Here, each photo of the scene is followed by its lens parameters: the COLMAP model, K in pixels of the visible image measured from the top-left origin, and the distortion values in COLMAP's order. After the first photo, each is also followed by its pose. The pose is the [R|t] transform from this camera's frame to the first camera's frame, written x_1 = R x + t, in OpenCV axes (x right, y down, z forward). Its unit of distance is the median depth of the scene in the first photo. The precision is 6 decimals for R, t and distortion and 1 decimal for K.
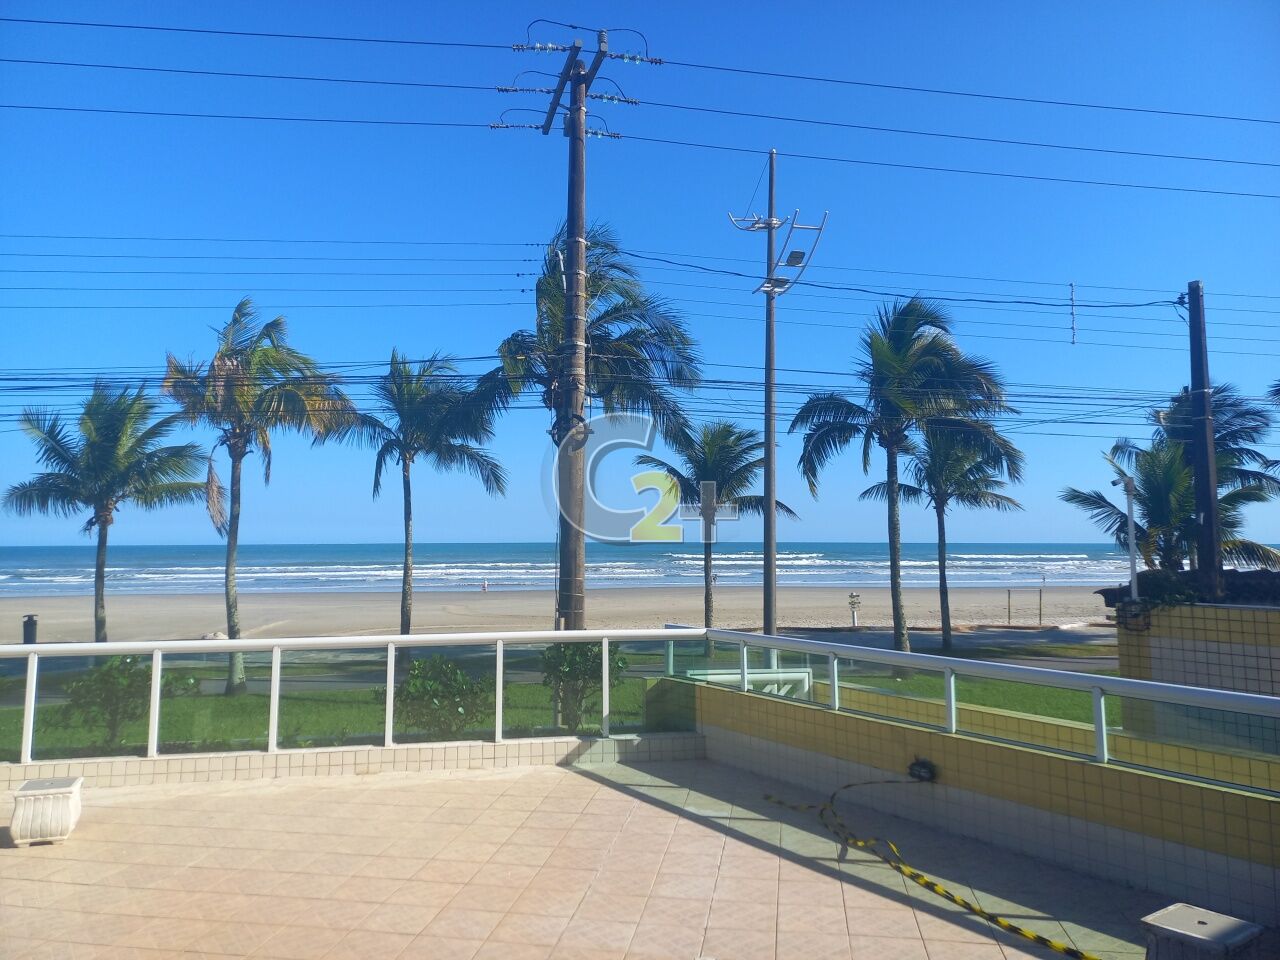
lens RADIAL K [[933.0, 0, 624.4], [0, 933.0, 452.1], [0, 0, 1]] dist [0.073664, -0.050654]
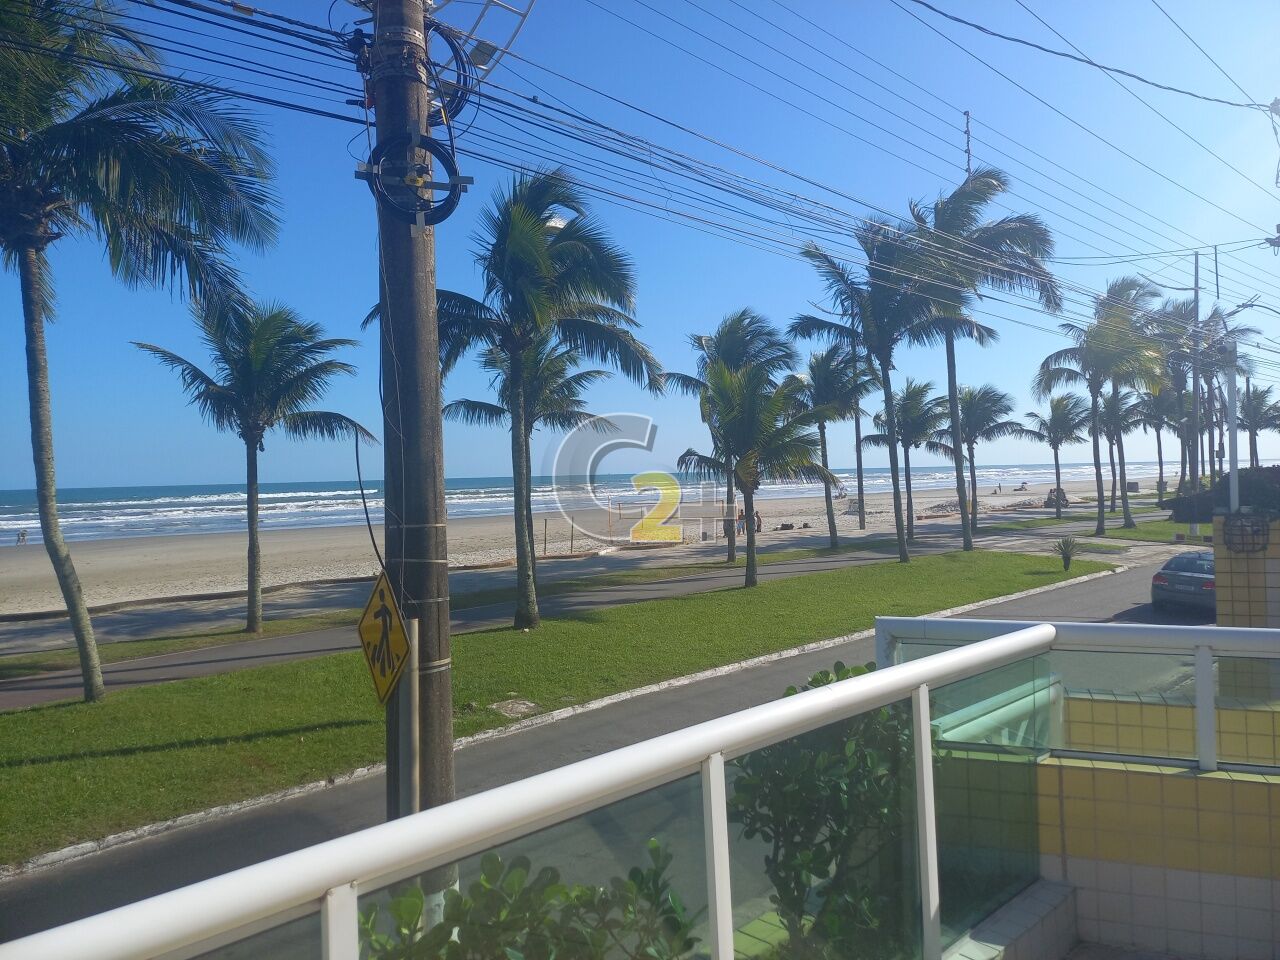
lens RADIAL K [[933.0, 0, 645.6], [0, 933.0, 469.7], [0, 0, 1]] dist [0.073664, -0.050654]
pose [[0.810617, -0.017781, 0.585307, -0.100484], [-0.031354, 0.996787, 0.073704, 0.032684], [-0.584737, -0.078097, 0.807455, 0.262376]]
